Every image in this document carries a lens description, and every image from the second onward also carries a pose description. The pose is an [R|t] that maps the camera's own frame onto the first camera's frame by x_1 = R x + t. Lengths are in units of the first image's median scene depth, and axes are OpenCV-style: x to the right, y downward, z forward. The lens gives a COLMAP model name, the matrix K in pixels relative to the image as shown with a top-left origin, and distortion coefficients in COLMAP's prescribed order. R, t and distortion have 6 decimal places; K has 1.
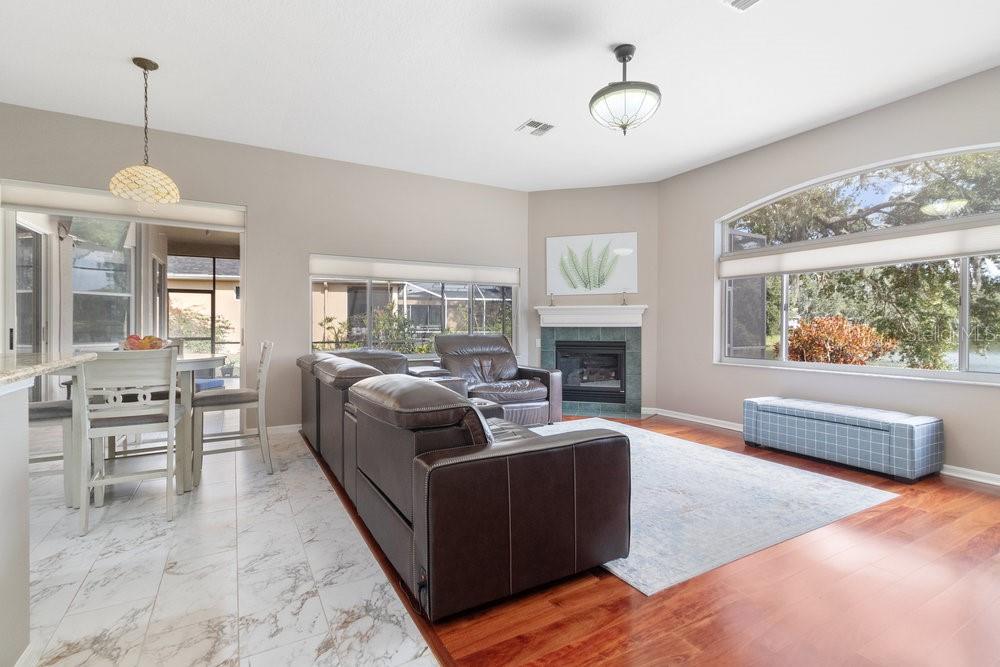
lens RADIAL K [[468.1, 0, 496.5], [0, 468.1, 327.9], [0, 0, 1]] dist [0.000442, 0.000121]
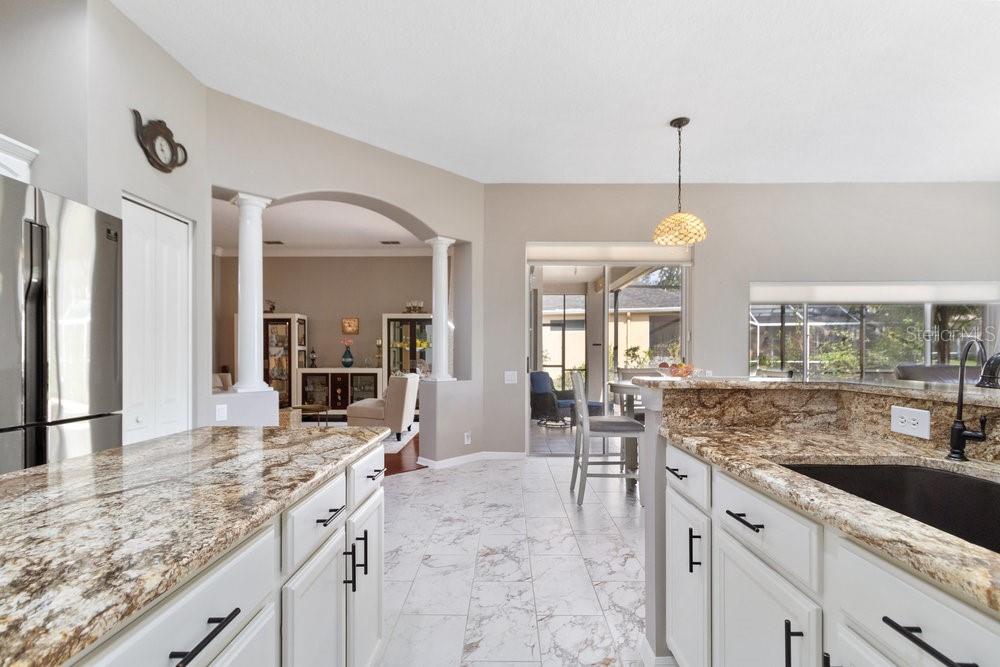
lens RADIAL K [[463.6, 0, 502.9], [0, 463.6, 356.4], [0, 0, 1]] dist [0.001691, 0.000281]
pose [[0.866785, 0.001190, -0.498681, -0.327396], [-0.001418, 0.999999, -0.000079, 0.000173], [0.498680, 0.000776, 0.866786, -0.103652]]
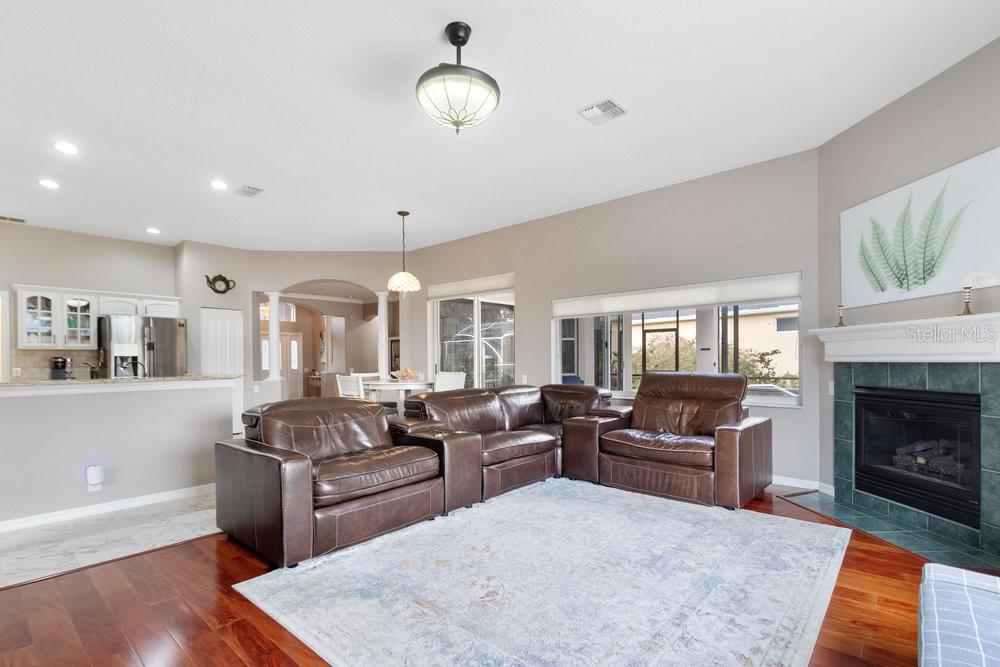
lens RADIAL K [[471.6, 0, 504.1], [0, 471.6, 360.8], [0, 0, 1]] dist [-0.002969, -0.000068]
pose [[0.334188, -0.003596, -0.942500, 0.599377], [0.004691, 0.999987, -0.002152, -0.004798], [0.942495, -0.003702, 0.334200, 0.445872]]
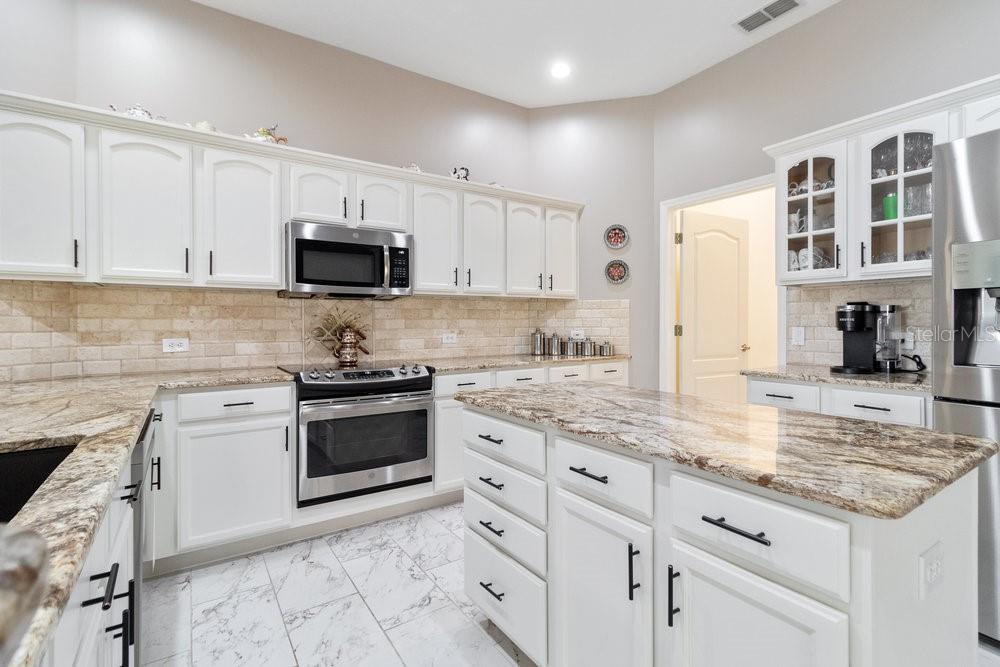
lens RADIAL K [[464.7, 0, 497.7], [0, 464.7, 323.1], [0, 0, 1]] dist [0.002544, 0.000178]
pose [[-0.997052, 0.000291, -0.076726, -0.426251], [0.000104, 0.999997, 0.002442, -0.002301], [0.076726, 0.002427, -0.997049, 0.229648]]
